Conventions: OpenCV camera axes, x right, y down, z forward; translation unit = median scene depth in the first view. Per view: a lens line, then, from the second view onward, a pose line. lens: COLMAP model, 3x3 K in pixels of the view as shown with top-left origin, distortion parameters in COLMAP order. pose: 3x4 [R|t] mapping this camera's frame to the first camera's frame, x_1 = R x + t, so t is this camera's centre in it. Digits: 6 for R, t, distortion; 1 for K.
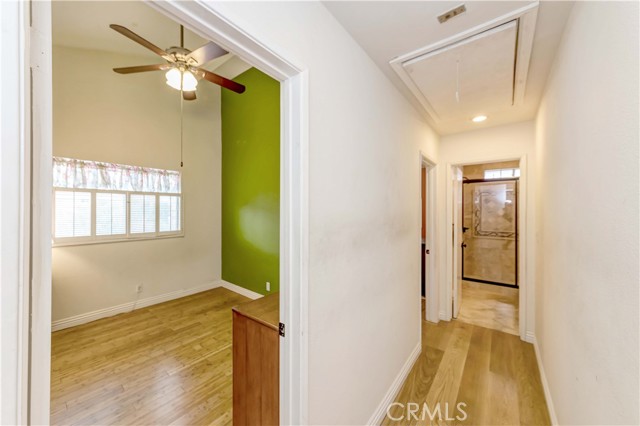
lens RADIAL K [[252.5, 0, 319.8], [0, 252.5, 199.4], [0, 0, 1]] dist [0.000056, 0.000211]
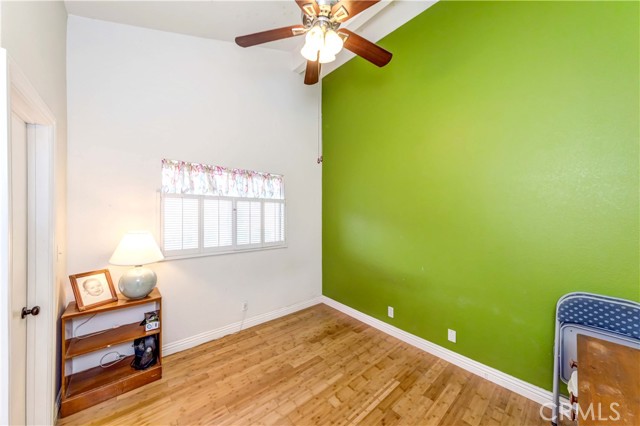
lens RADIAL K [[217.7, 0, 319.3], [0, 217.7, 205.0], [0, 0, 1]] dist [-0.000442, -0.000069]
pose [[0.990679, -0.003554, -0.136172, -0.367744], [0.003781, 0.999992, 0.001404, -0.005685], [0.136166, -0.001906, 0.990684, 0.290525]]
